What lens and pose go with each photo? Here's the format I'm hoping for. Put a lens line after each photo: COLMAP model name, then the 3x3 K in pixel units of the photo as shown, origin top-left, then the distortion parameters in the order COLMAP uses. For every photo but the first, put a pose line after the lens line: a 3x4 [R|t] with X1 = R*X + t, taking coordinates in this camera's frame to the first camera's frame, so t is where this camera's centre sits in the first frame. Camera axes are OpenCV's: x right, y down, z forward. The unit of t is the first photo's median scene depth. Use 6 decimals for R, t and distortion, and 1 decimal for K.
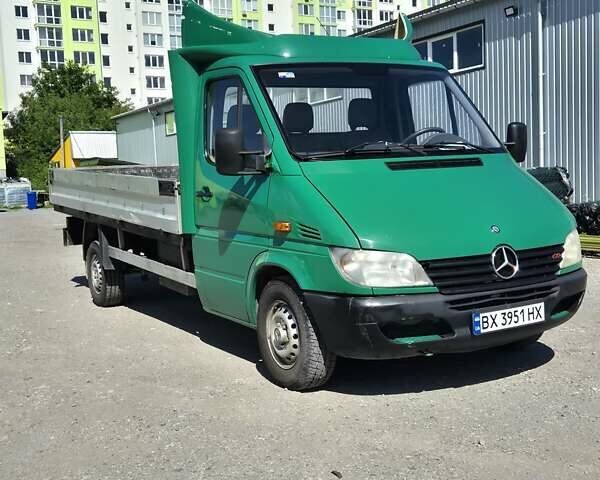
lens RADIAL K [[806.0, 0, 302.5], [0, 806.0, 241.0], [0, 0, 1]] dist [0.097814, 0.019243]
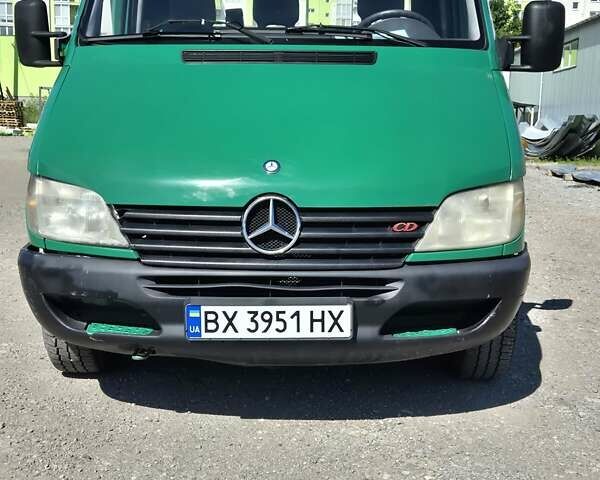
lens RADIAL K [[806.0, 0, 302.5], [0, 806.0, 241.0], [0, 0, 1]] dist [0.097814, 0.019243]
pose [[0.861645, 0.127496, -0.491235, 0.551974], [-0.092548, 0.991174, 0.094919, -0.018865], [0.499001, -0.036324, 0.865840, 0.519071]]
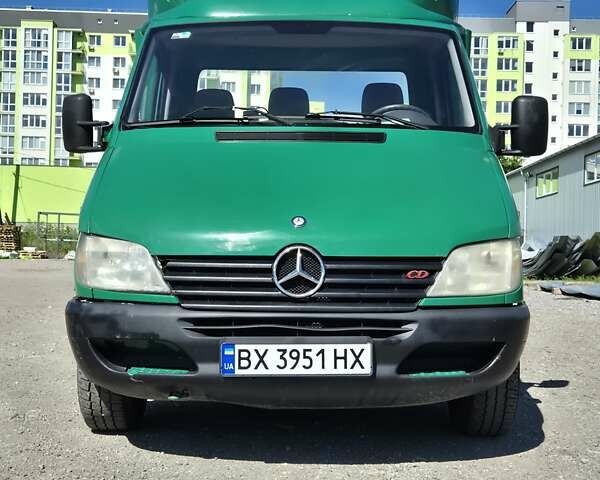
lens RADIAL K [[806.0, 0, 302.5], [0, 806.0, 241.0], [0, 0, 1]] dist [0.097814, 0.019243]
pose [[0.868119, 0.050141, -0.493817, 0.568871], [-0.093635, 0.993565, -0.063723, 0.042662], [0.487444, 0.101558, 0.867228, 0.445800]]
